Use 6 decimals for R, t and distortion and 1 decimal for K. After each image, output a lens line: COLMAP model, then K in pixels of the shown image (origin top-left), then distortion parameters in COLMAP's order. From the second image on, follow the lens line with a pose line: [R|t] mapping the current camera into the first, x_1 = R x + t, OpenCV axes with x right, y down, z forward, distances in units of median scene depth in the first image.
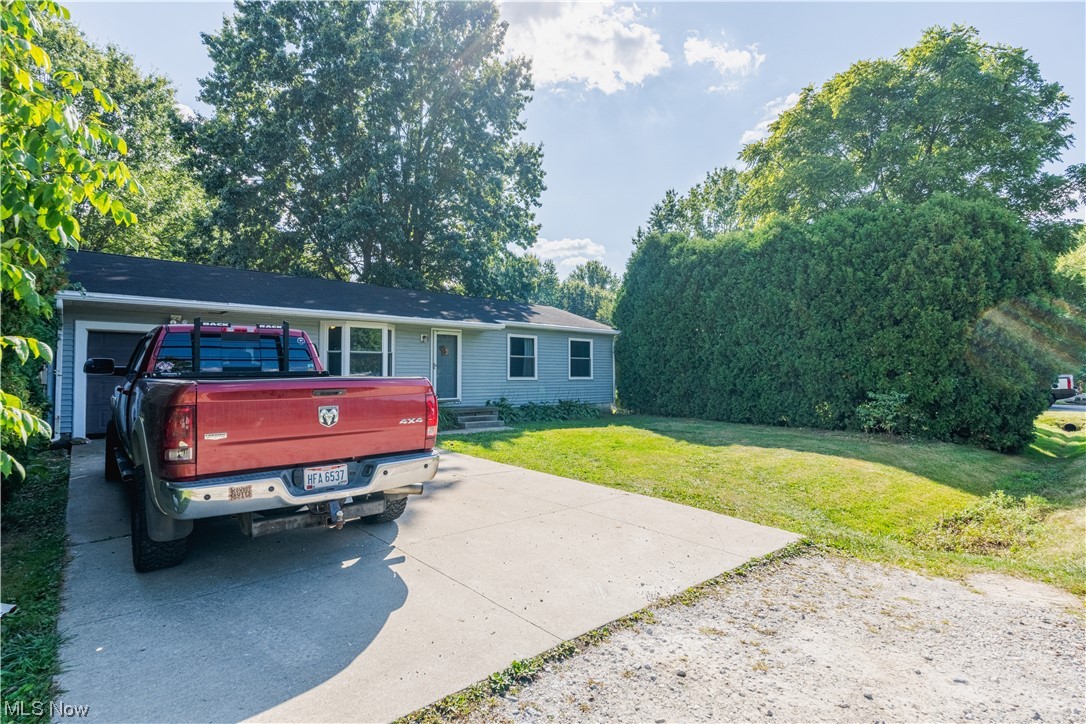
lens RADIAL K [[521.3, 0, 542.7], [0, 521.3, 362.0], [0, 0, 1]] dist [-0.004770, -0.000210]
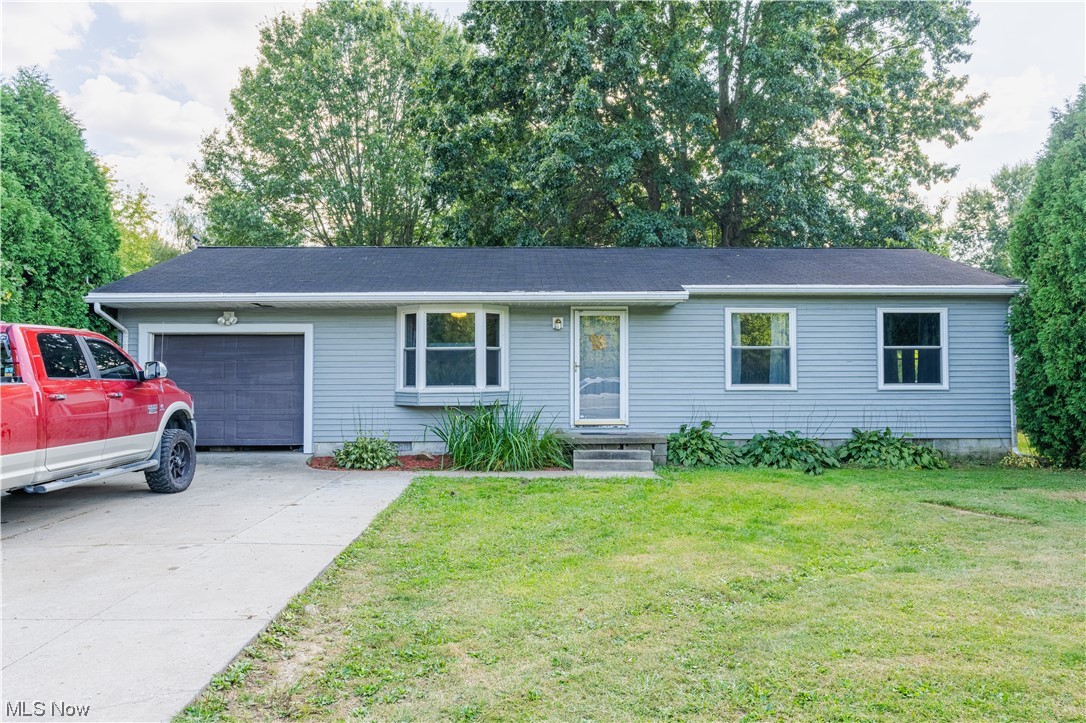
lens RADIAL K [[776.1, 0, 543.5], [0, 776.1, 363.8], [0, 0, 1]] dist [-0.002089, 0.000486]
pose [[0.762703, -0.015623, -0.646560, 0.320617], [0.017884, 0.999835, -0.003063, 0.005465], [0.646501, -0.009227, 0.762857, 0.231172]]
